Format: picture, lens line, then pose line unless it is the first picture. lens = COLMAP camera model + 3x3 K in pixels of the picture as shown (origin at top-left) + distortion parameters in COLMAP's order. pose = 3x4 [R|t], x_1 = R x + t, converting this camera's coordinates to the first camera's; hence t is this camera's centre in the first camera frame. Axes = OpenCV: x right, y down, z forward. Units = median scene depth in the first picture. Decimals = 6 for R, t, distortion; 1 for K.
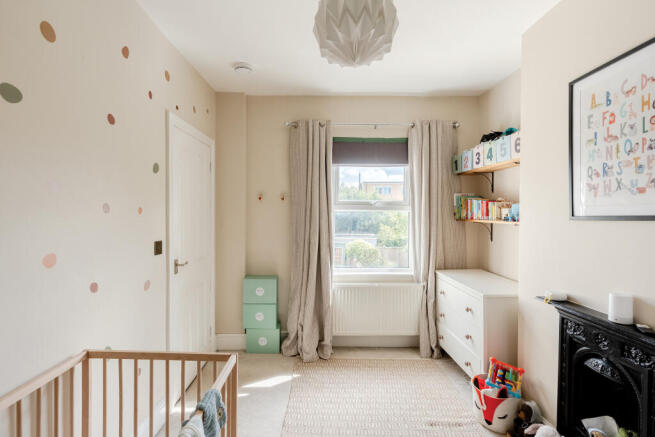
lens RADIAL K [[293.7, 0, 327.5], [0, 293.7, 218.5], [0, 0, 1]] dist [-0.001773, 0.000374]
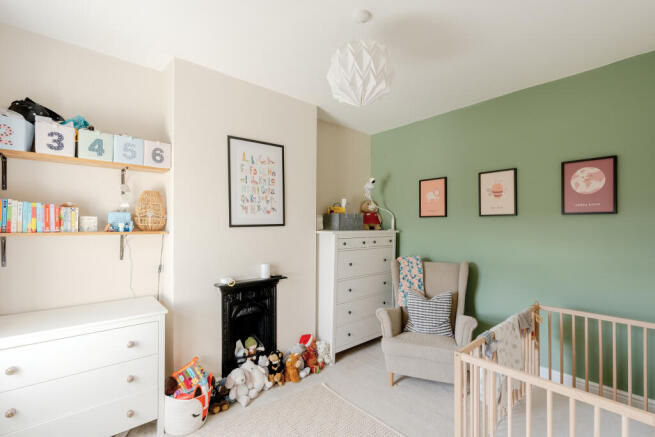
lens RADIAL K [[299.1, 0, 318.4], [0, 299.1, 224.0], [0, 0, 1]] dist [-0.000795, 0.000185]
pose [[-0.607607, -0.005439, 0.794219, -0.757400], [0.010739, 0.999829, 0.015063, -0.033884], [-0.794165, 0.017681, -0.607445, 1.778431]]
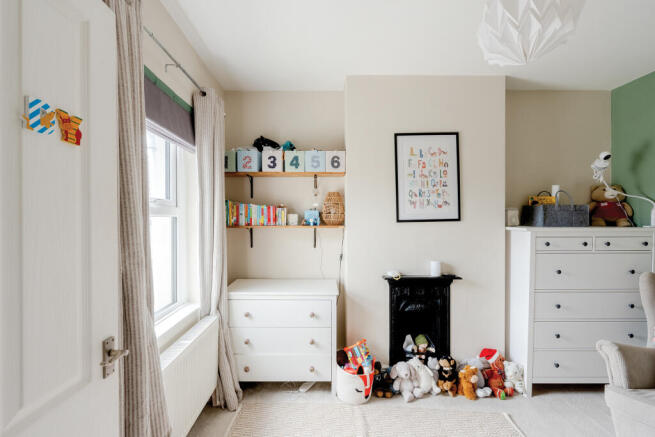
lens RADIAL K [[293.7, 0, 327.5], [0, 293.7, 218.5], [0, 0, 1]] dist [-0.001773, 0.000374]
pose [[0.059328, -0.001820, 0.998237, -0.841165], [0.022893, 0.999738, 0.000462, -0.027499], [-0.997976, 0.022826, 0.059354, 1.442995]]
